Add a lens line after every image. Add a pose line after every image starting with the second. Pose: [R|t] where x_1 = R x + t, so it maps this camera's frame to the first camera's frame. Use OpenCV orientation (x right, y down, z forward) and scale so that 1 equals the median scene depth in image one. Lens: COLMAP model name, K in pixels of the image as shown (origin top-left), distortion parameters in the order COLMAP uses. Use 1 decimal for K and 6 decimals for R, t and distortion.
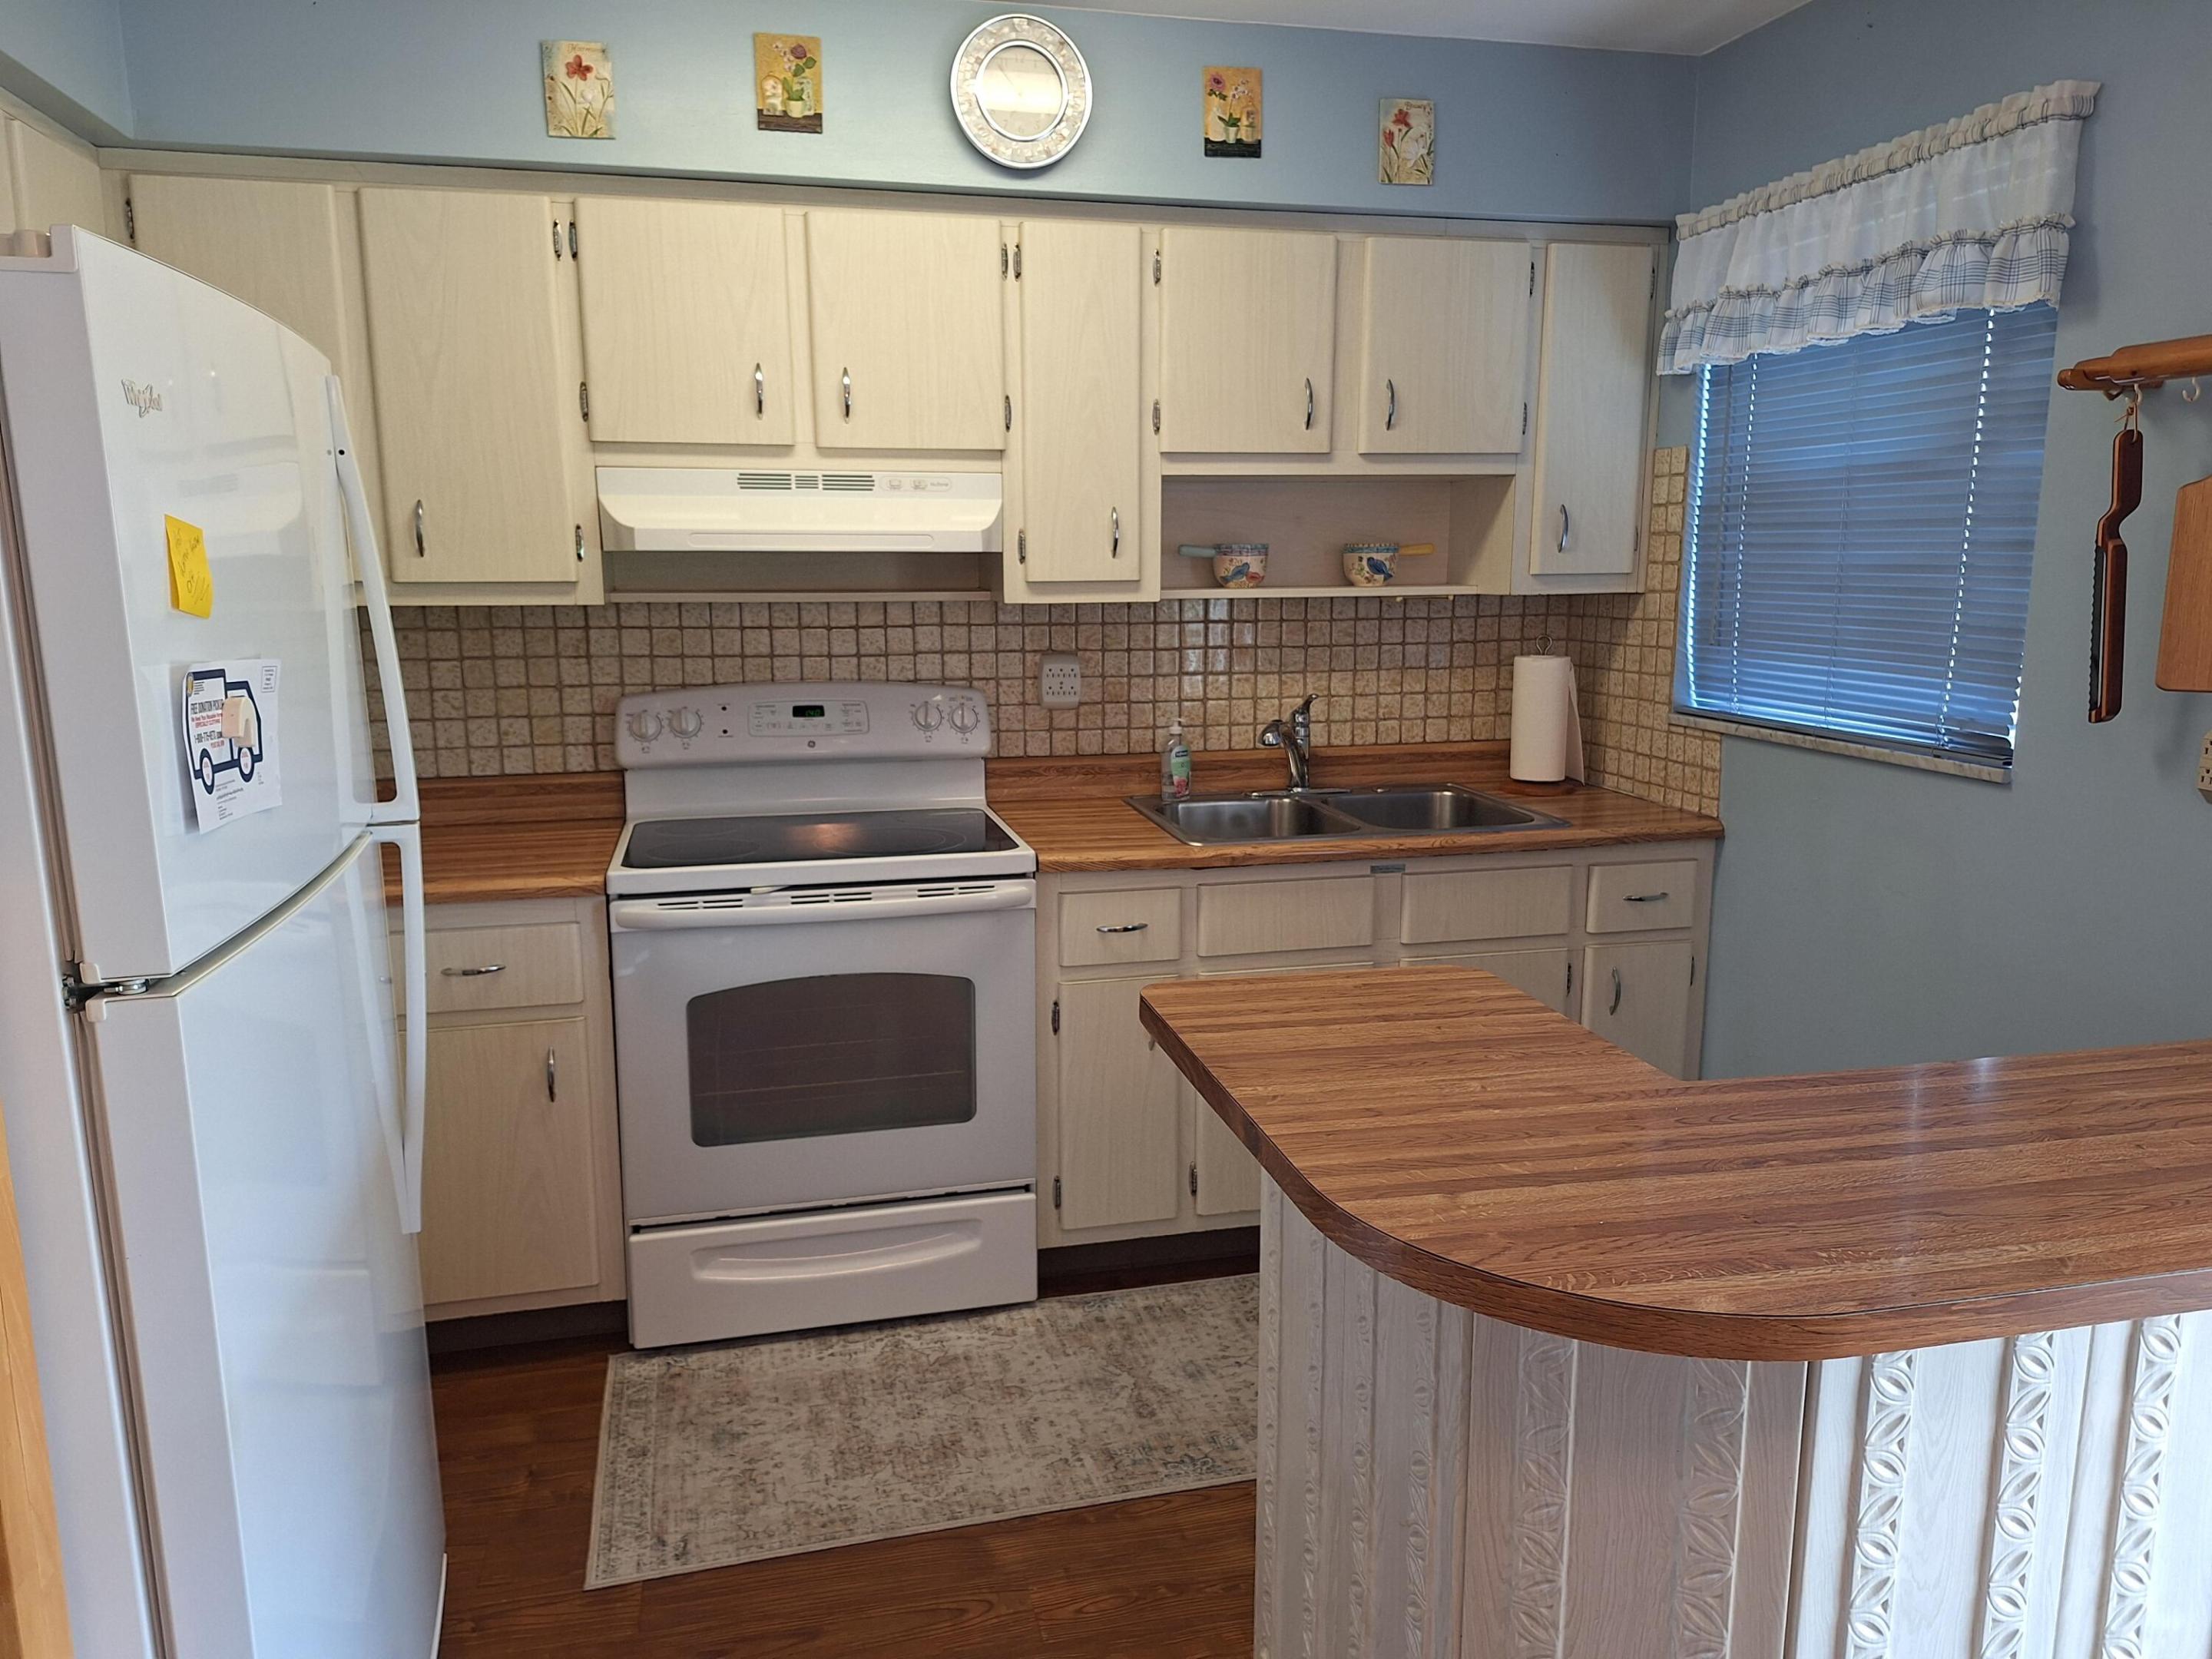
lens RADIAL K [[1518.6, 0, 1119.9], [0, 1518.6, 823.4], [0, 0, 1]] dist [0.114422, -0.142806]
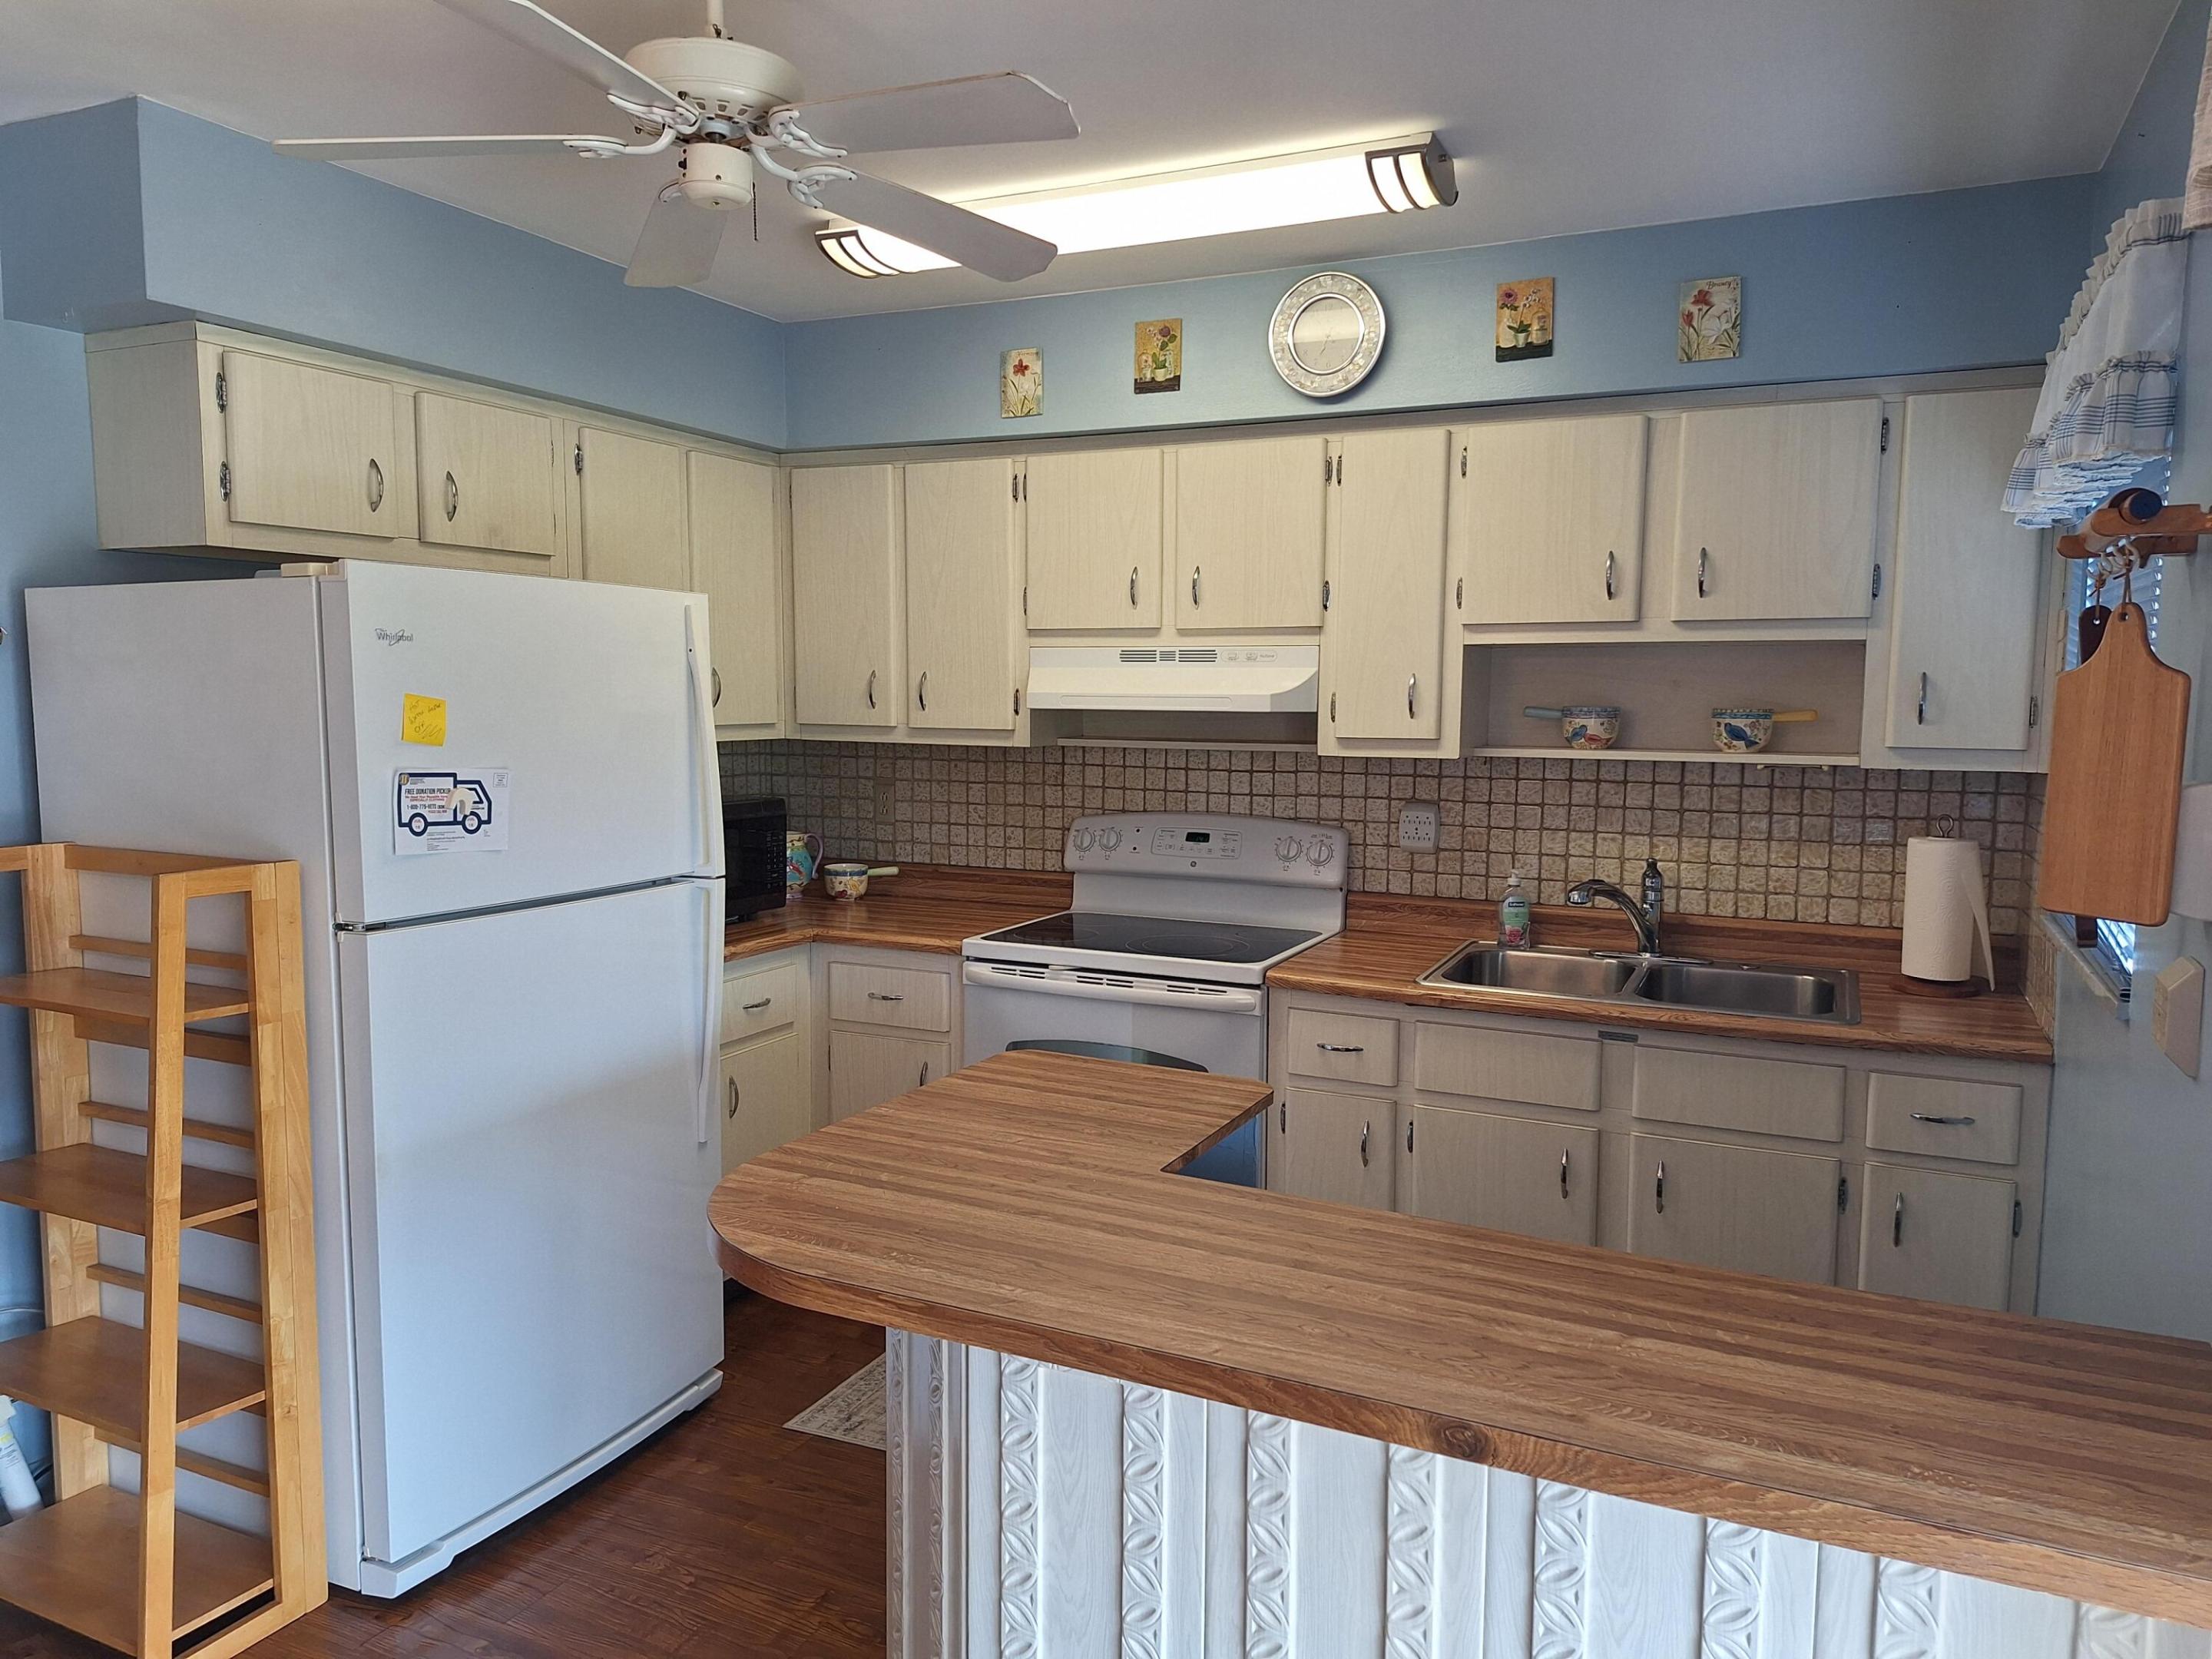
lens RADIAL K [[1531.4, 0, 1155.1], [0, 1531.4, 838.9], [0, 0, 1]] dist [0.120259, -0.173312]
pose [[0.782514, 0.071316, -0.618535, 0.536093], [-0.121835, 0.991753, -0.039787, -0.019763], [0.610597, 0.106494, 0.784749, 0.017409]]
